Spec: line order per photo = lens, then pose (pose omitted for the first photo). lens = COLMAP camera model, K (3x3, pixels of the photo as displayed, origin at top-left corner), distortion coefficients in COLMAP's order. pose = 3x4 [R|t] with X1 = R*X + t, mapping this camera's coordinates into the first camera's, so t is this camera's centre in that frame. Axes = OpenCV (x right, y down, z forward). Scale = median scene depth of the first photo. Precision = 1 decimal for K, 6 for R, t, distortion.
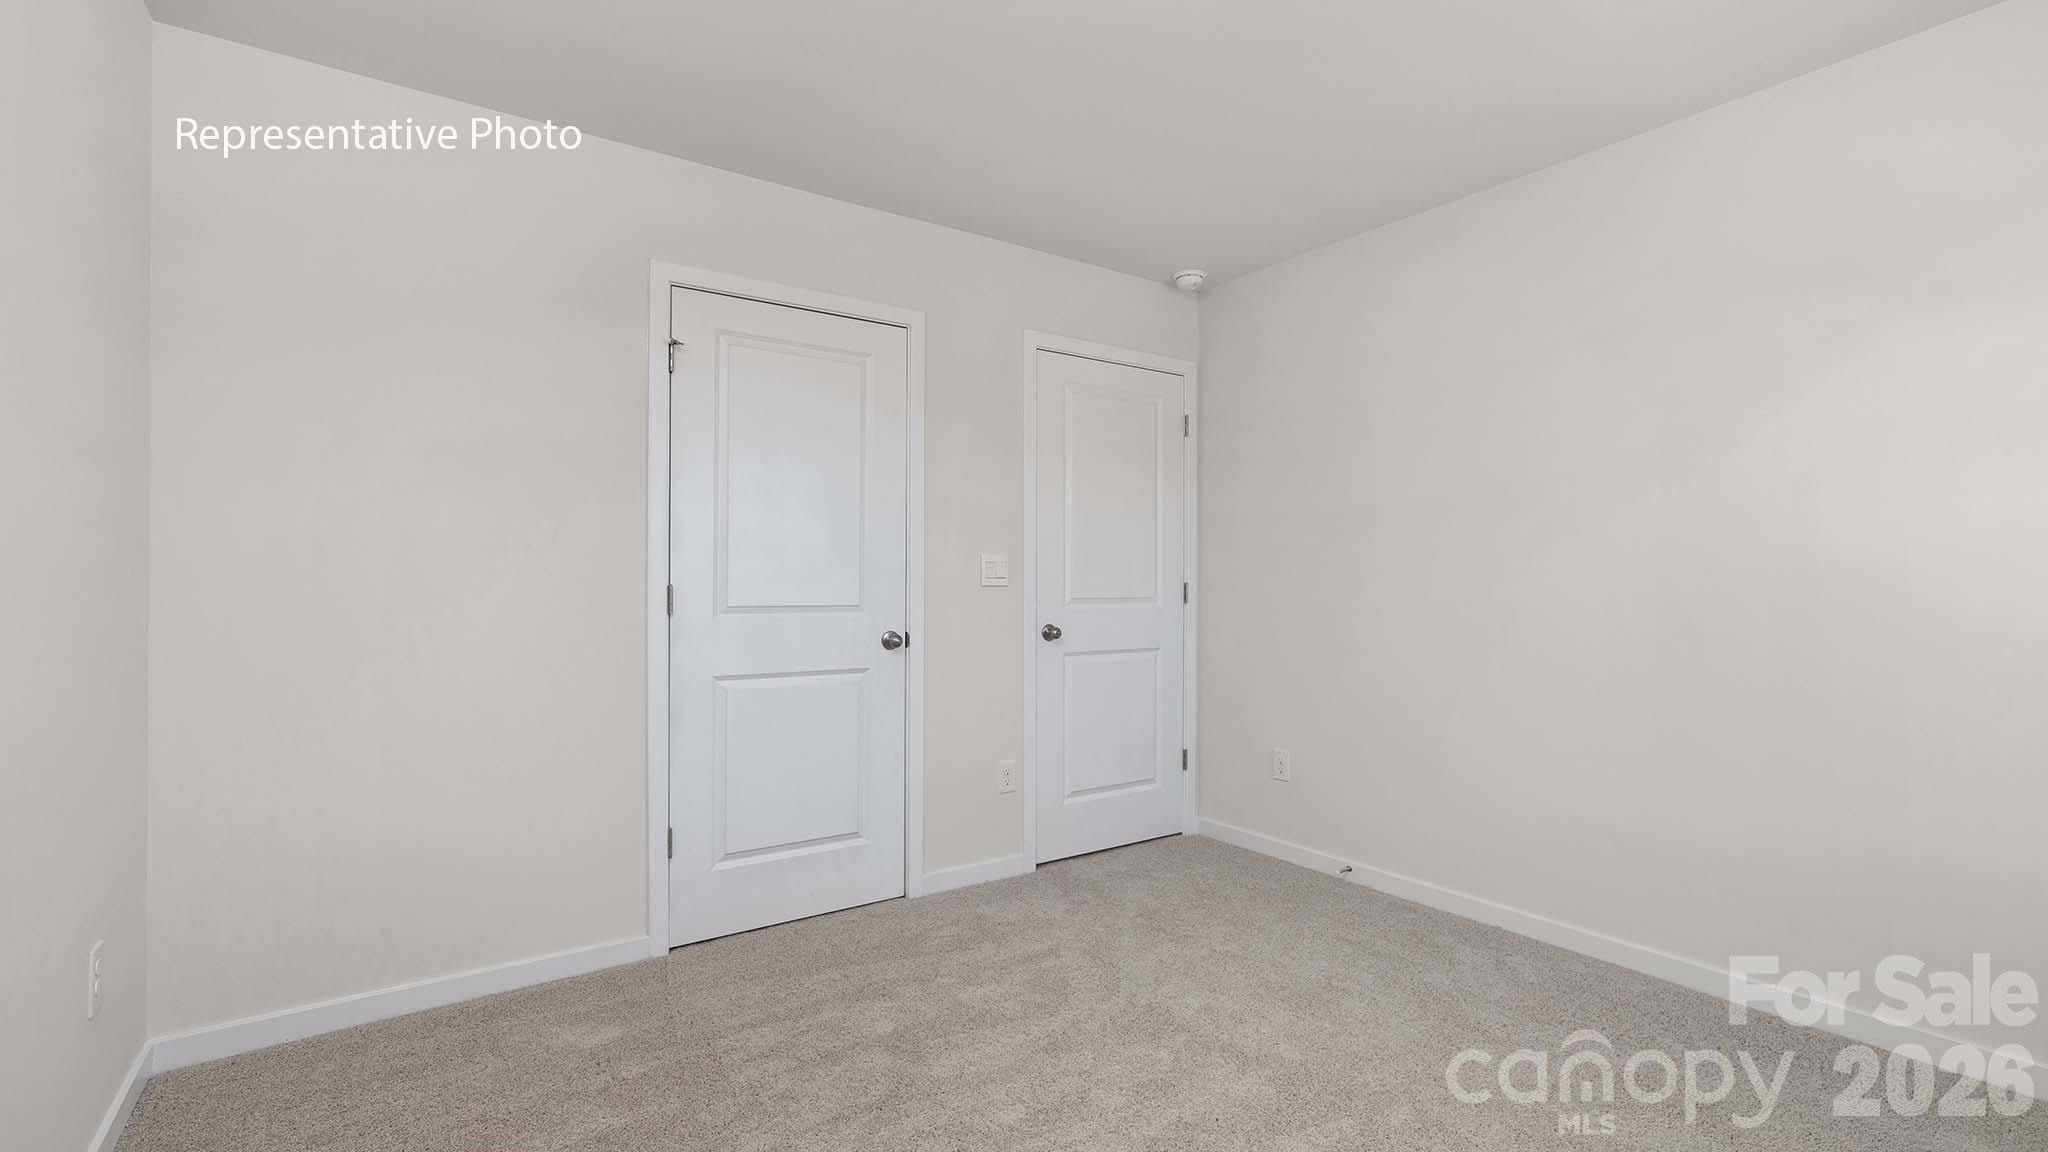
lens RADIAL K [[924.7, 0, 1011.8], [0, 924.7, 583.6], [0, 0, 1]] dist [-0.004607, -0.000399]
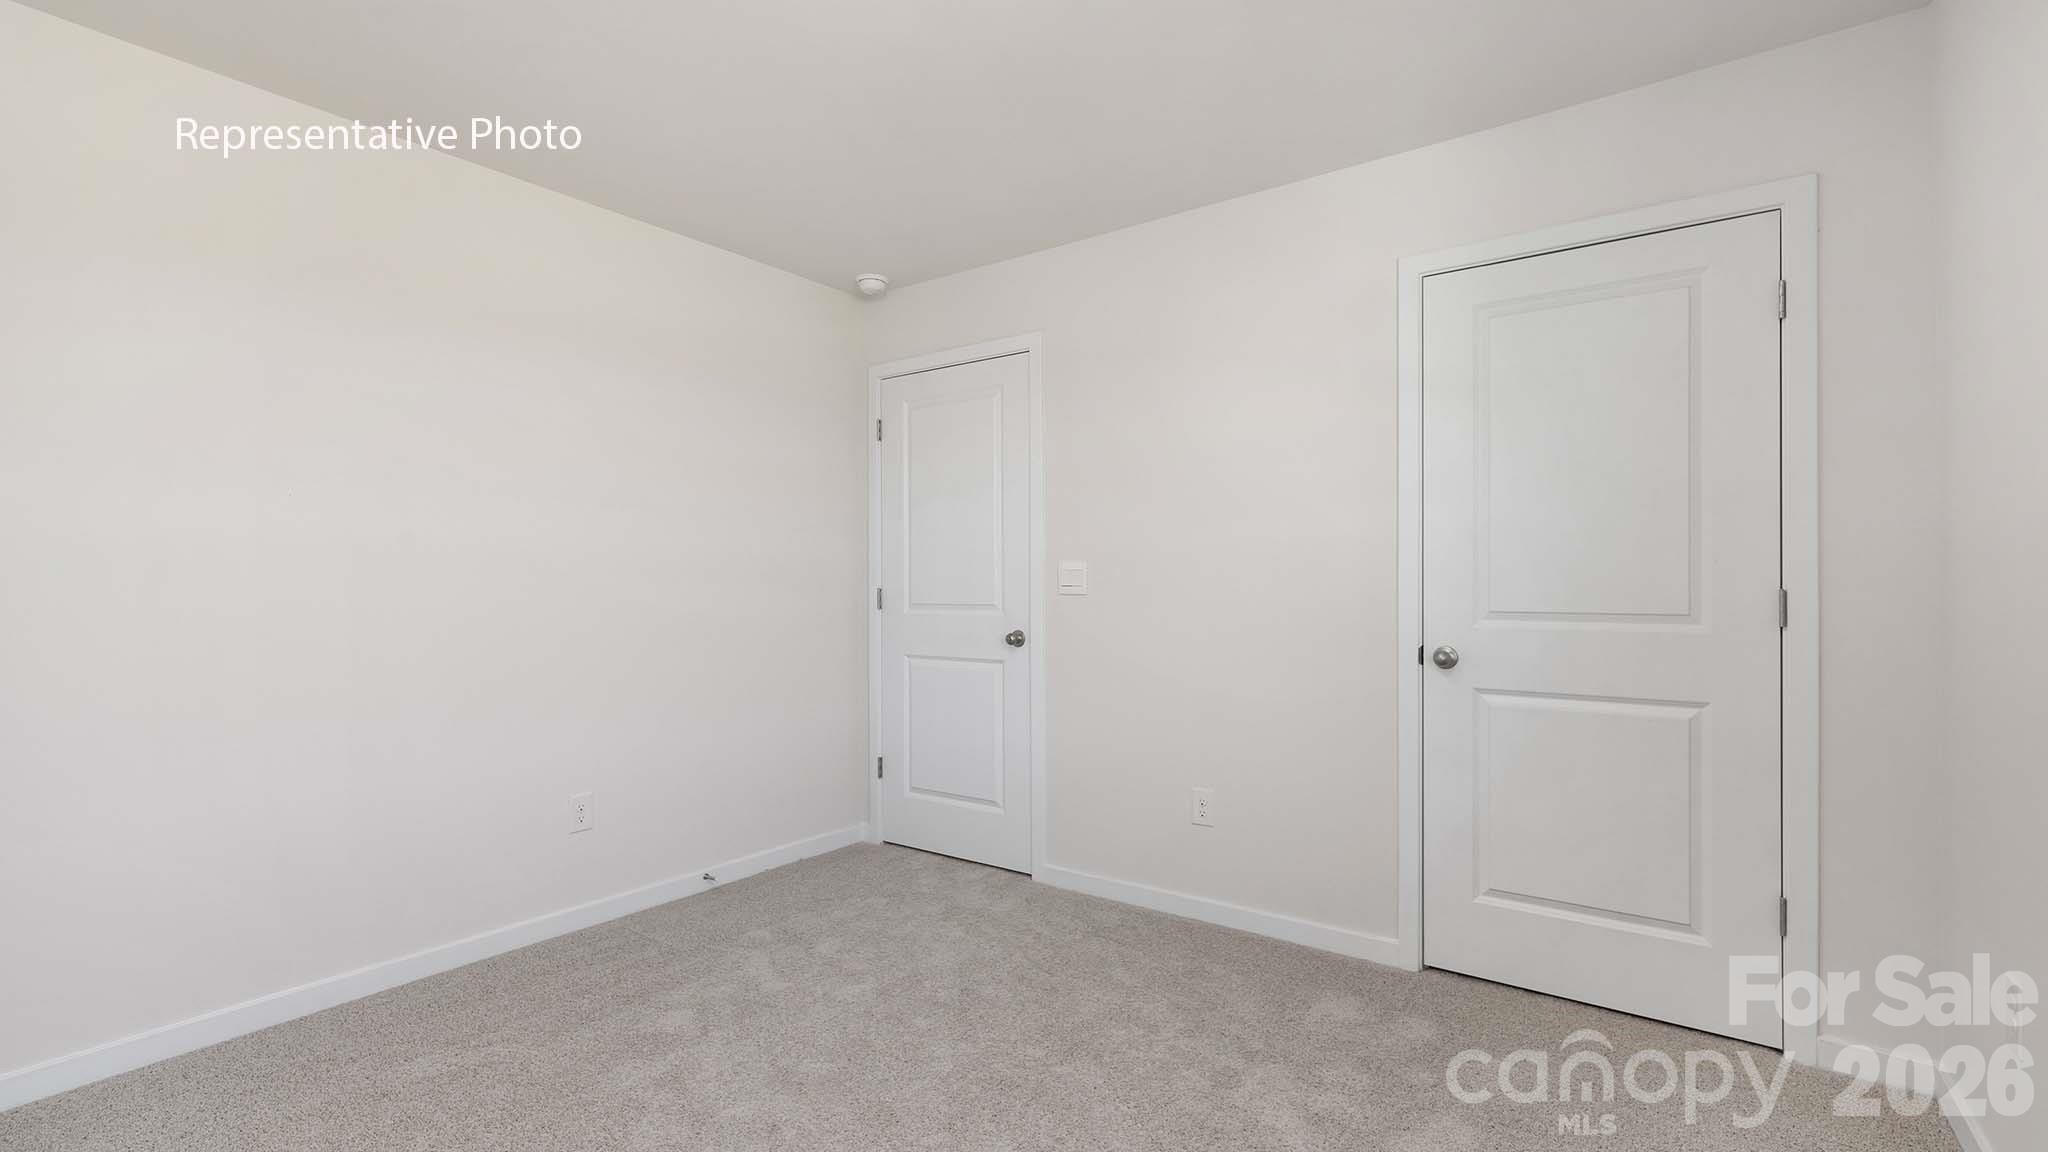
lens RADIAL K [[924.7, 0, 1011.8], [0, 924.7, 583.6], [0, 0, 1]] dist [-0.004607, -0.000399]
pose [[0.294046, -0.001056, -0.955791, 0.512684], [-0.000217, 0.999999, -0.001171, -0.001410], [0.955791, 0.000552, 0.294046, 0.372096]]
